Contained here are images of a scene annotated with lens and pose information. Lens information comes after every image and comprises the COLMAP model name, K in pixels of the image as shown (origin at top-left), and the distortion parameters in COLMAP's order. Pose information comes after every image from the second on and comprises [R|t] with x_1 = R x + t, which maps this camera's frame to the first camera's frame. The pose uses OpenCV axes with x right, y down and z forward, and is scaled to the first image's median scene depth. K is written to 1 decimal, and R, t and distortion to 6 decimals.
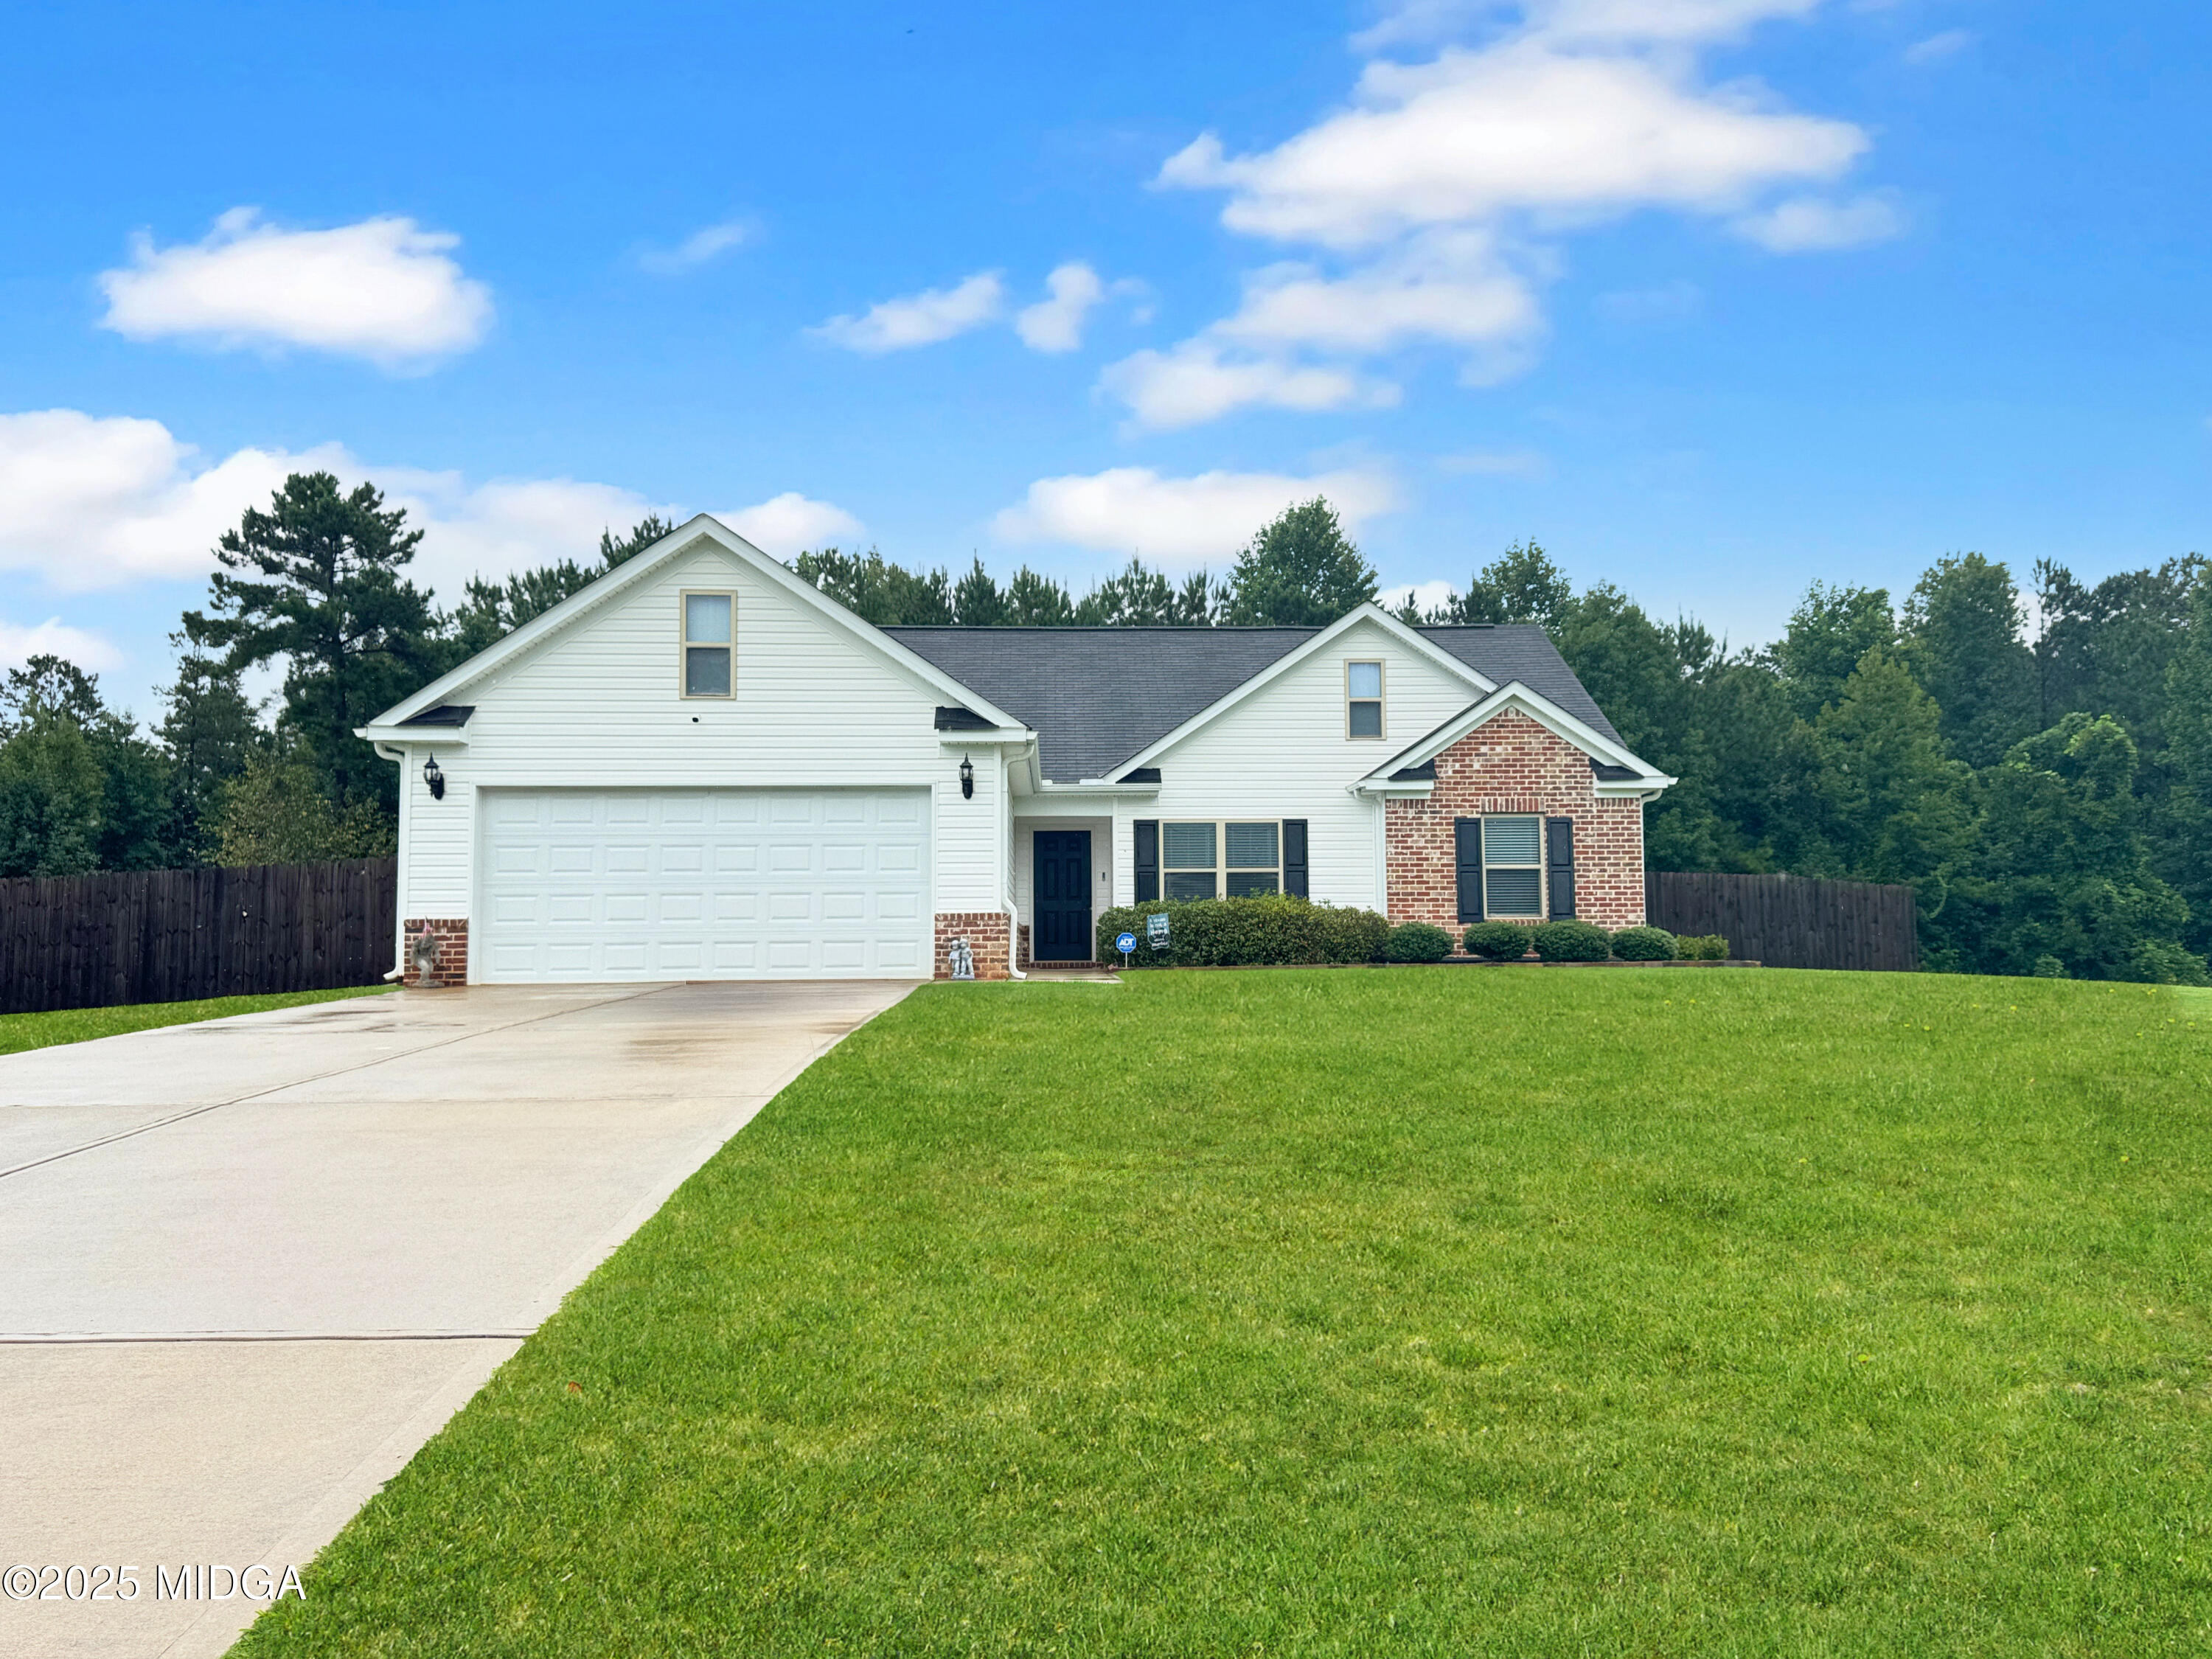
lens RADIAL K [[1665.8, 0, 1106.0], [0, 1665.8, 829.5], [0, 0, 1]] dist [0.093428, -0.214938]
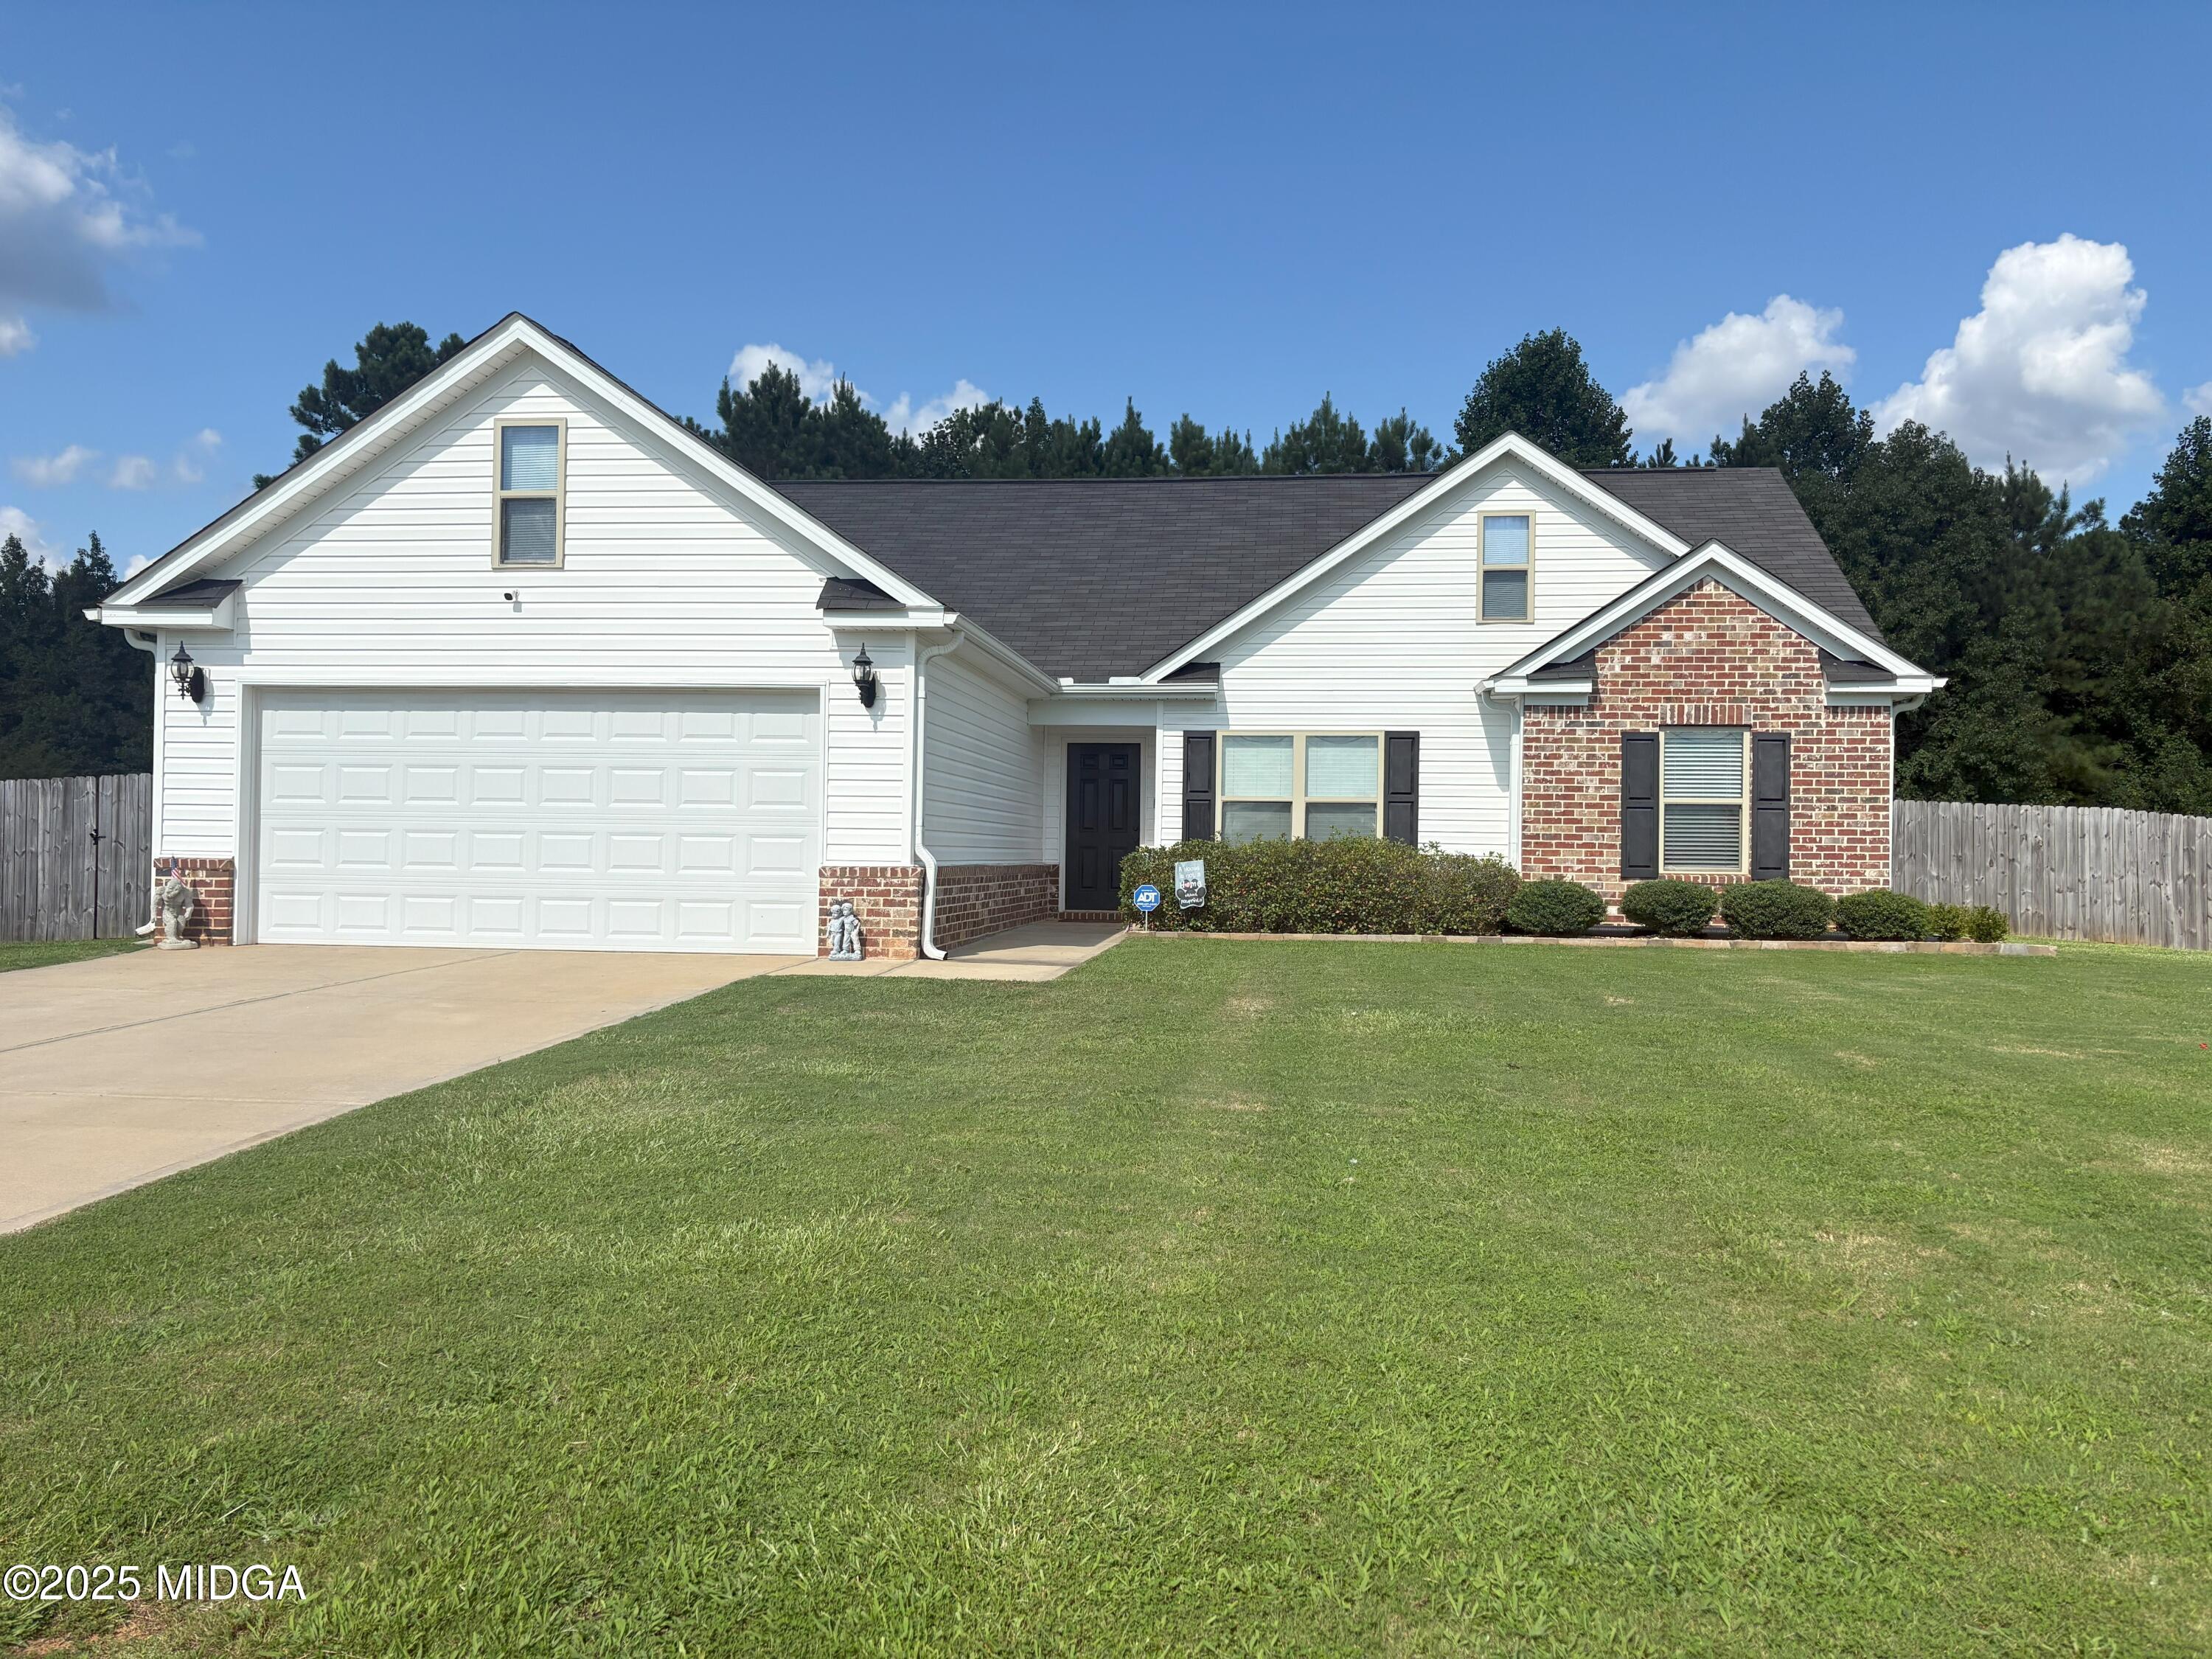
lens RADIAL K [[1767.8, 0, 1106.0], [0, 1767.8, 829.5], [0, 0, 1]] dist [0.018336, 0.000919]
pose [[0.987261, 0.018036, -0.158083, 0.109347], [-0.008042, 0.997941, 0.063633, -0.011729], [0.158905, -0.061551, 0.985373, 0.207000]]
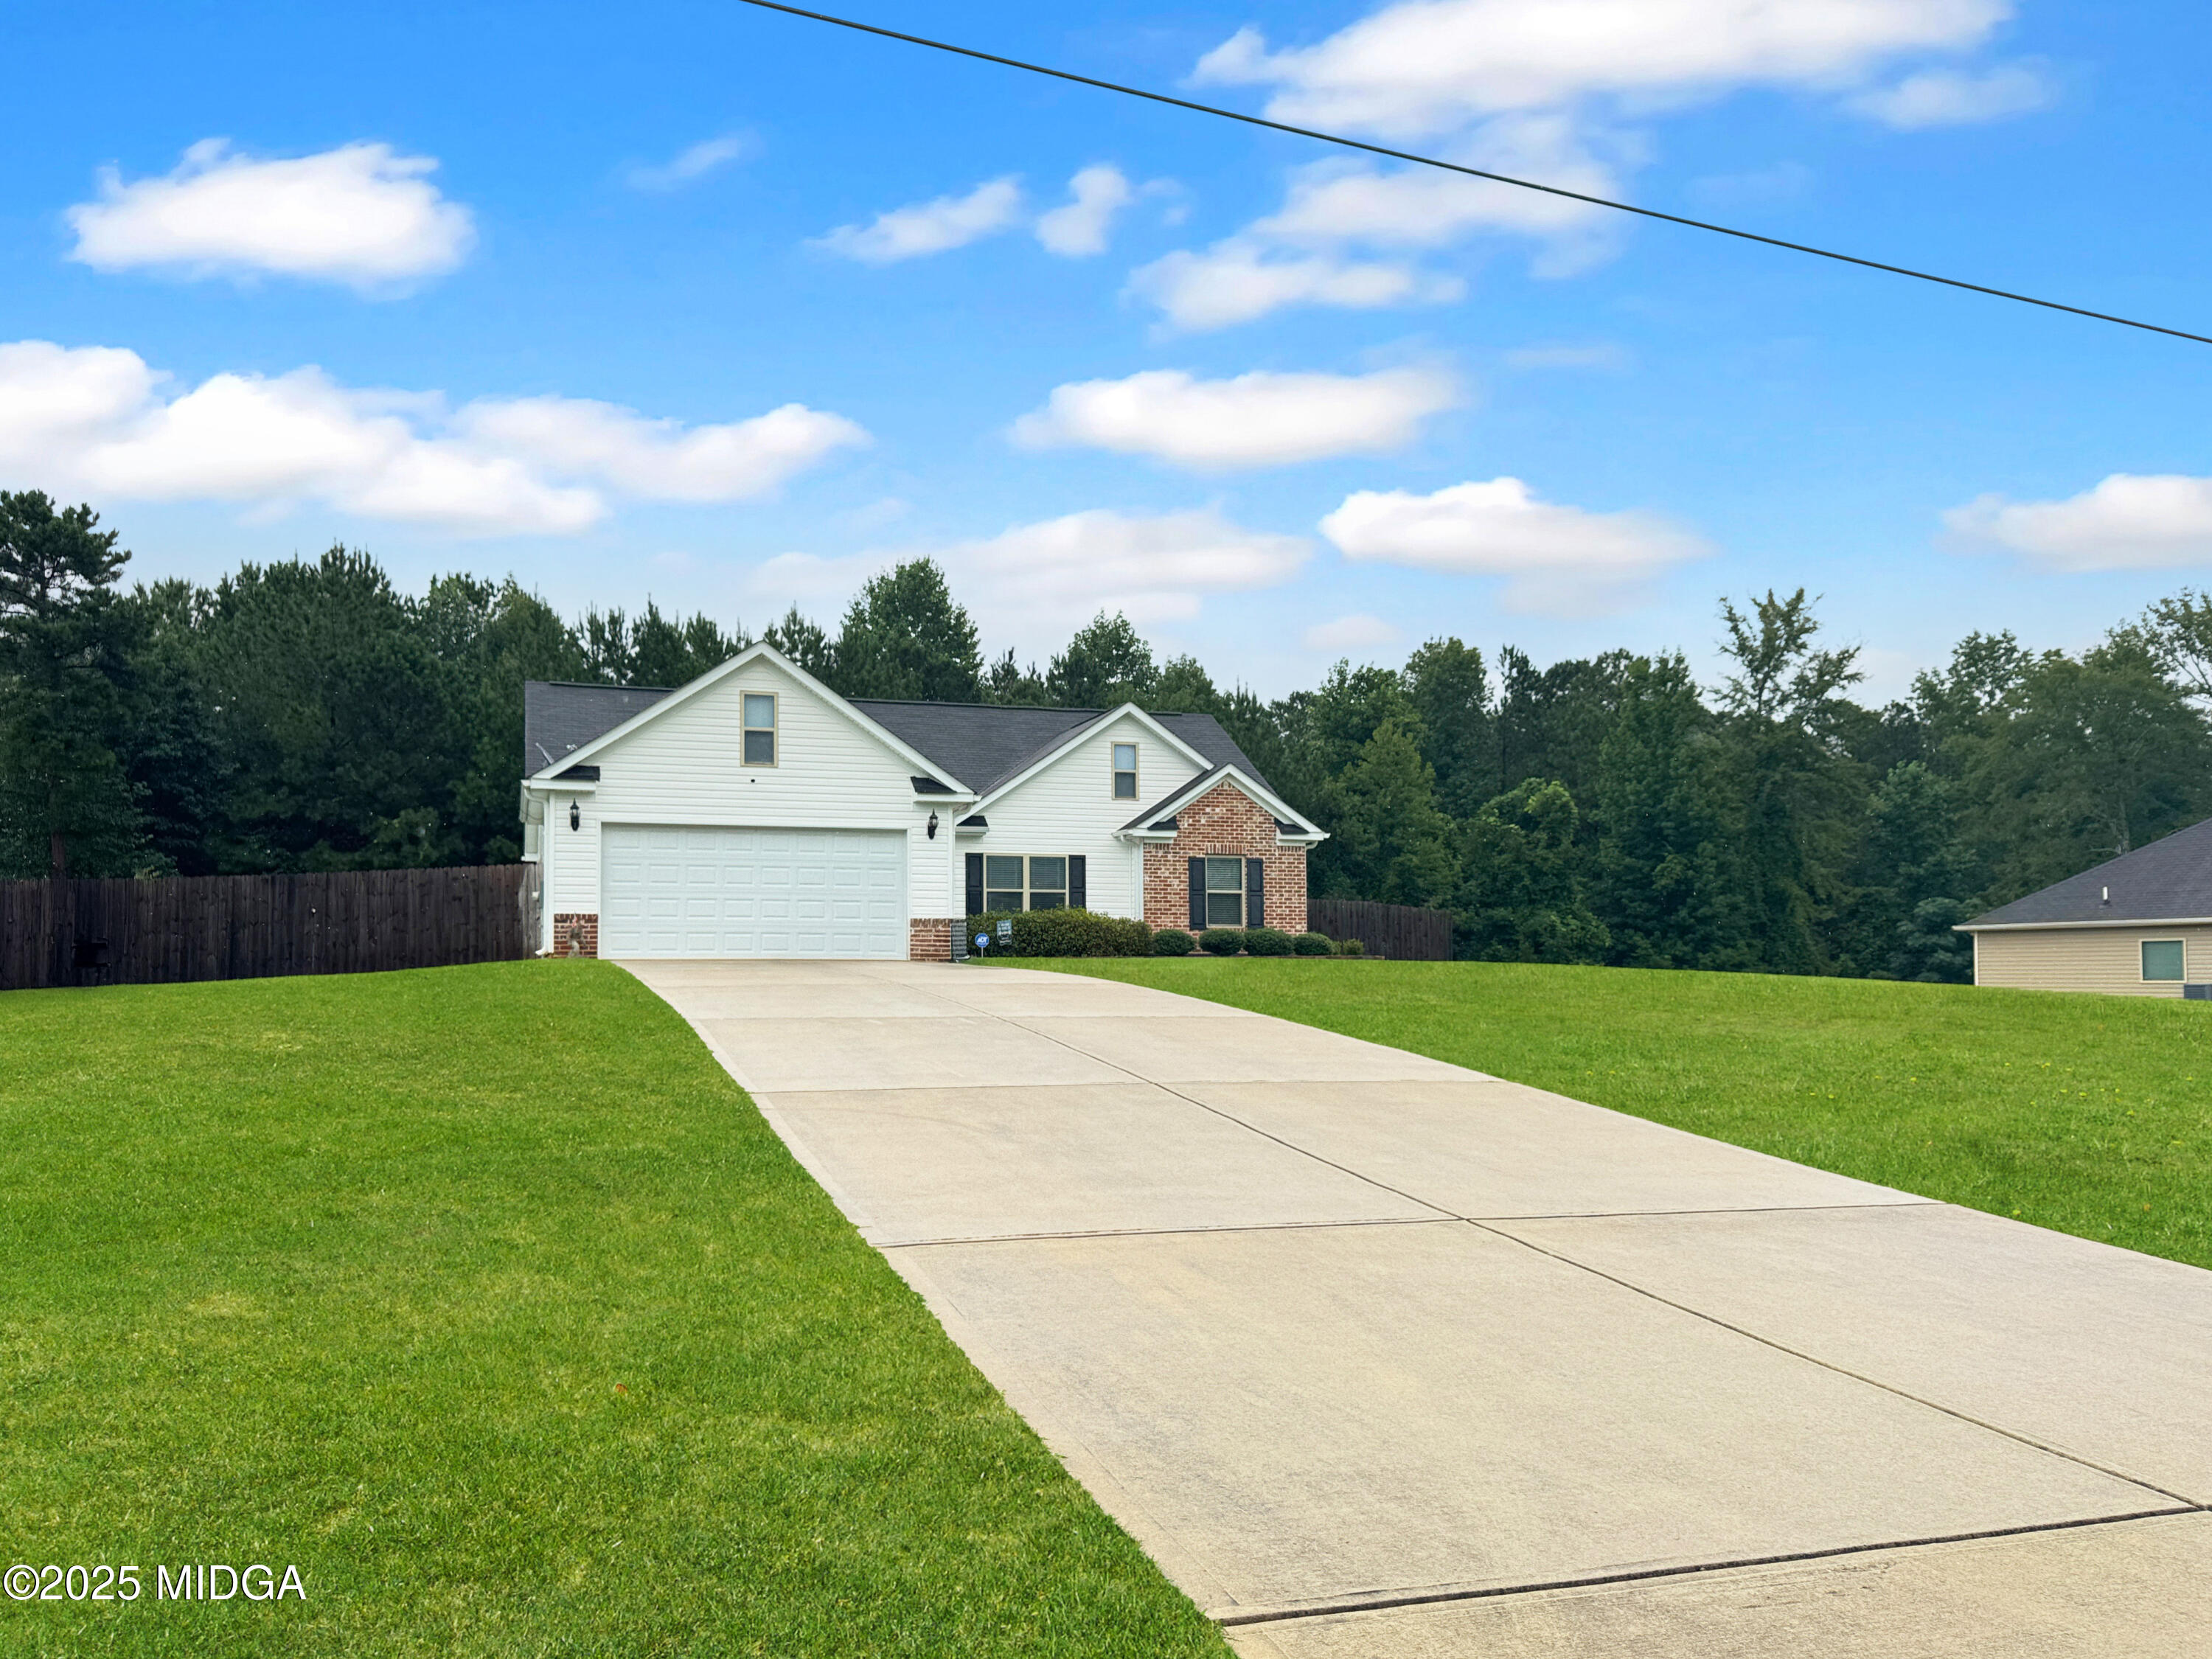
lens RADIAL K [[1772.4, 0, 1031.8], [0, 1772.4, 905.8], [0, 0, 1]] dist [0.006768, 0.000879]
pose [[0.963519, 0.015717, 0.267179, -0.325219], [-0.023703, 0.999363, 0.026691, -0.002494], [-0.266589, -0.032050, 0.963277, -0.431259]]
